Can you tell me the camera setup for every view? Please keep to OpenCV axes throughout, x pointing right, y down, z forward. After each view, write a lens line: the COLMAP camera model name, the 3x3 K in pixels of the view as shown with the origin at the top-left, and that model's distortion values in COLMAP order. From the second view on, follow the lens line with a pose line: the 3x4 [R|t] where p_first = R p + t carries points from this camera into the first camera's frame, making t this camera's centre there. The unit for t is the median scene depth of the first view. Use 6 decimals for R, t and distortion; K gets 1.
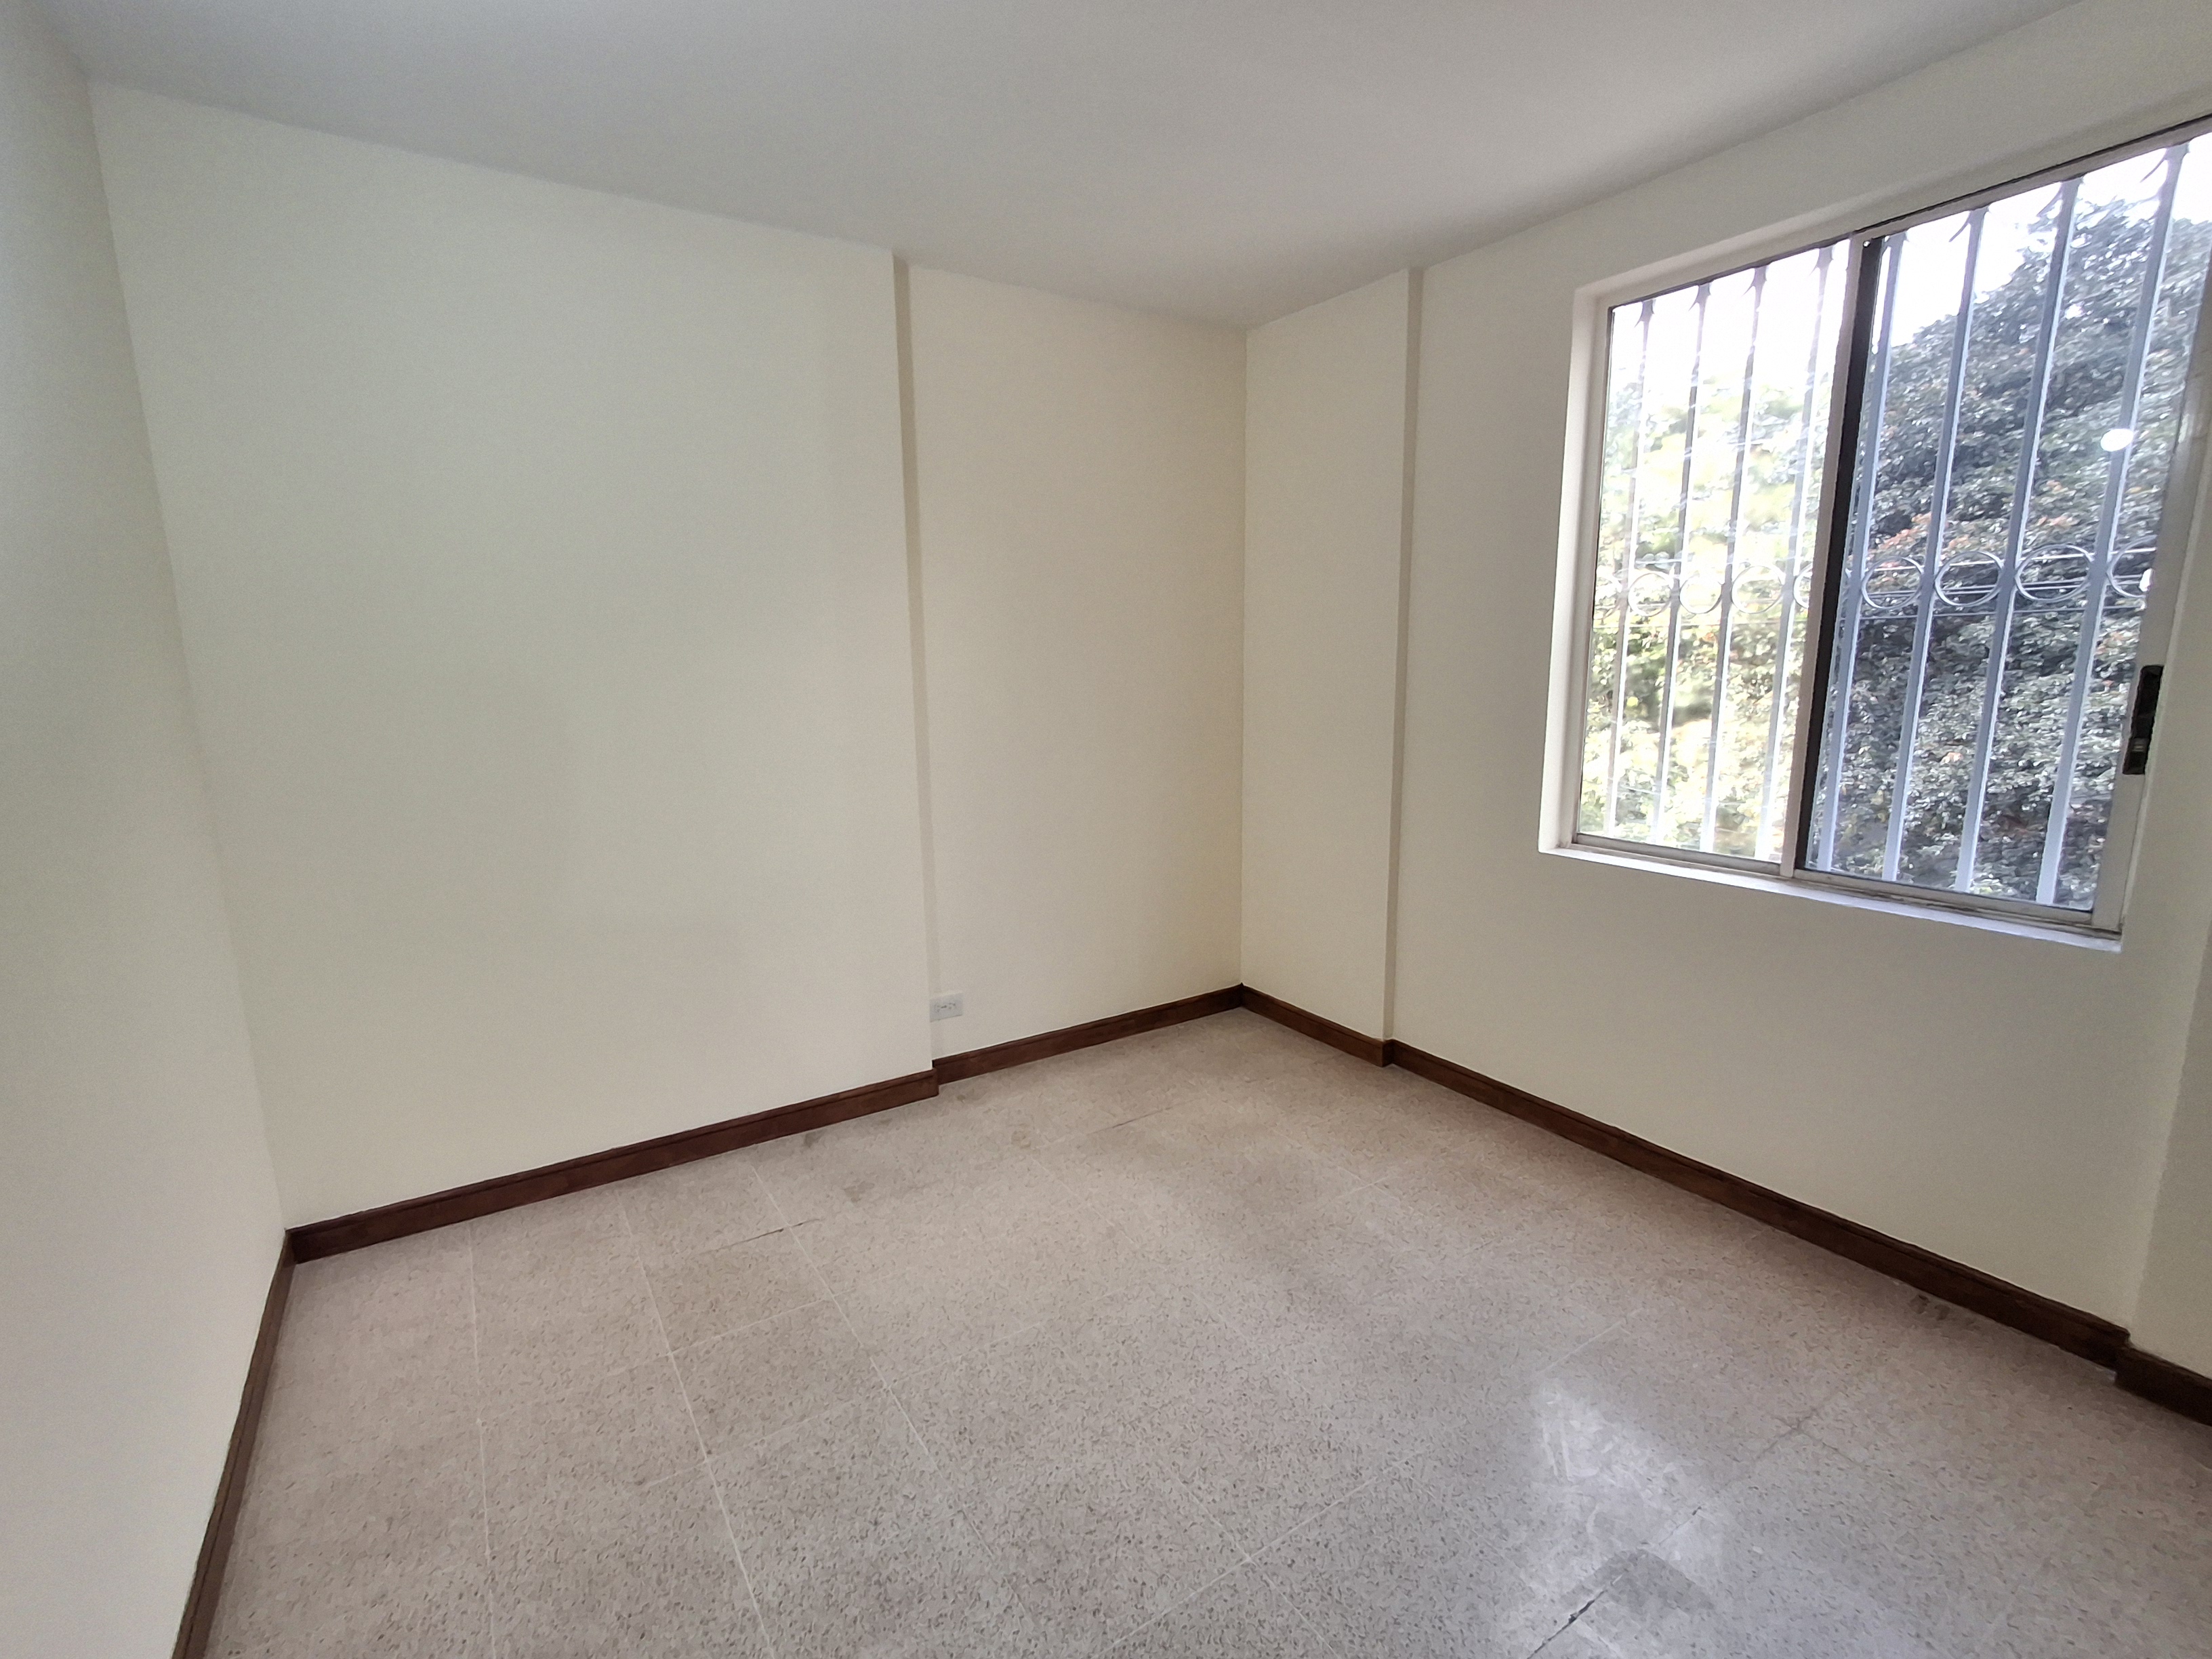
lens RADIAL K [[1012.4, 0, 1101.2], [0, 1012.4, 826.9], [0, 0, 1]] dist [0.010420, -0.000025]
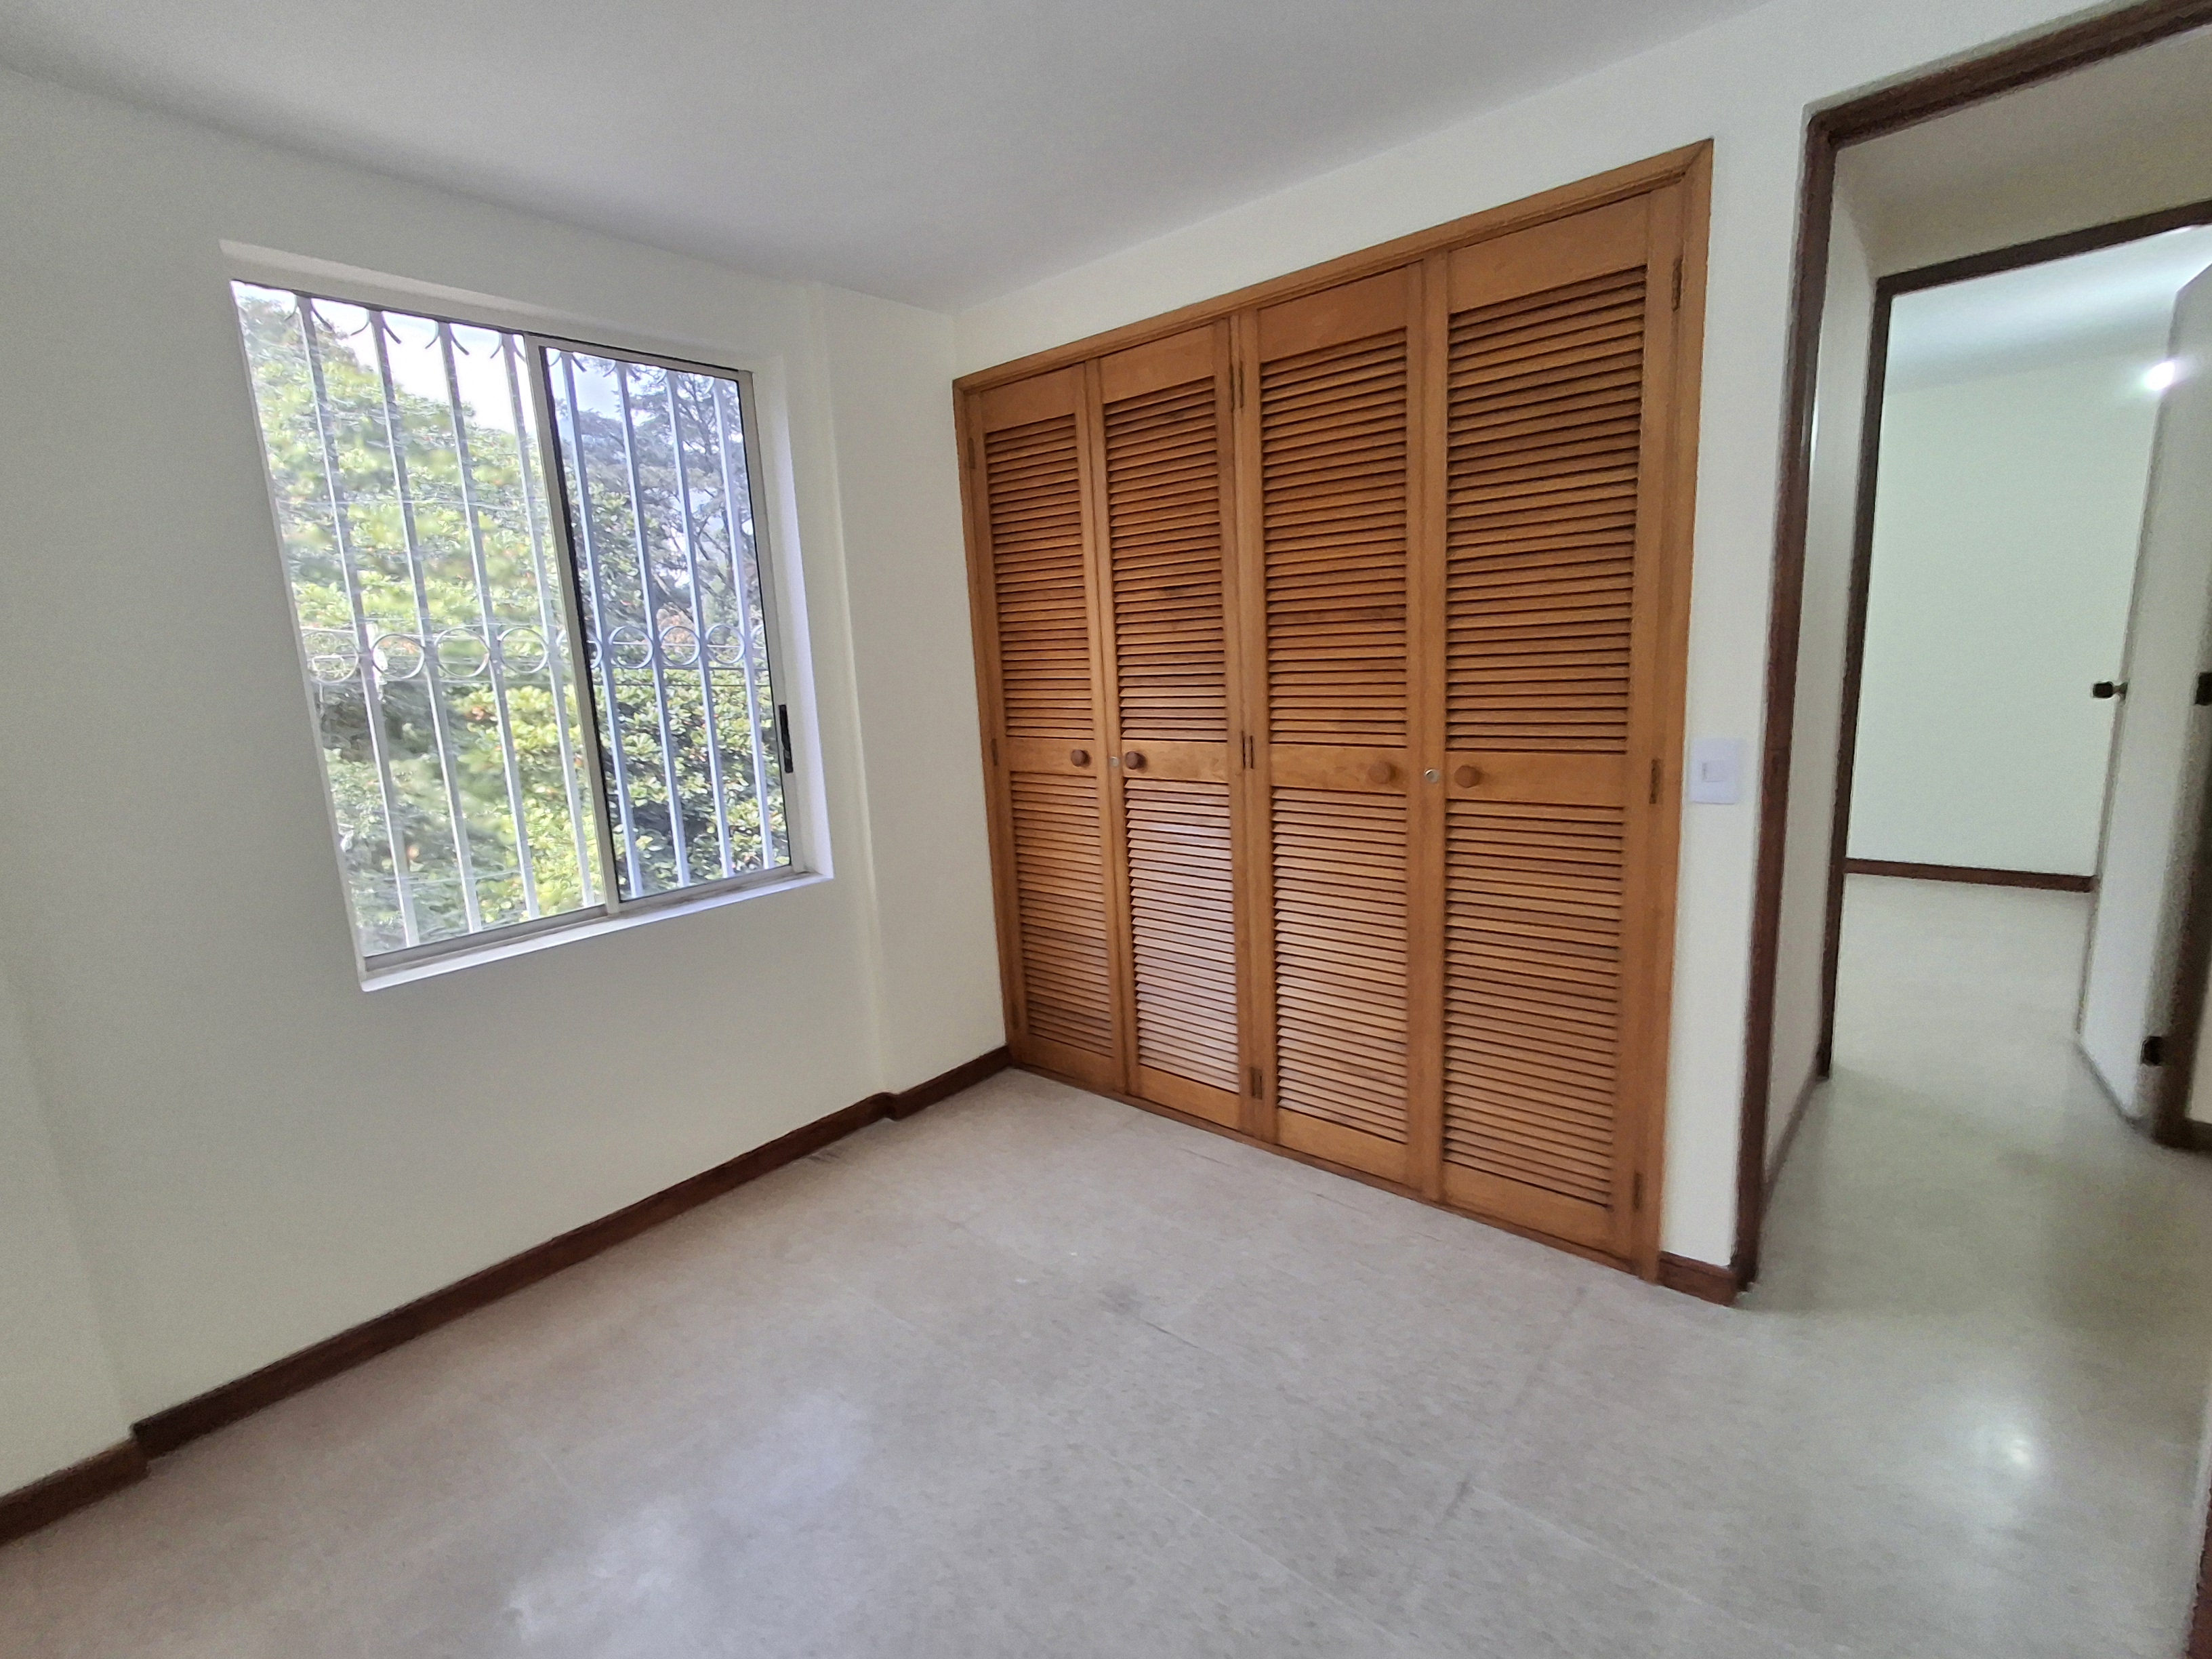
lens RADIAL K [[1012.4, 0, 1101.2], [0, 1012.4, 826.9], [0, 0, 1]] dist [0.010420, -0.000025]
pose [[-0.281074, -0.134623, 0.950197, -0.523042], [0.219753, 0.954776, 0.200276, -0.150508], [-0.934187, 0.265101, -0.238779, 0.786160]]
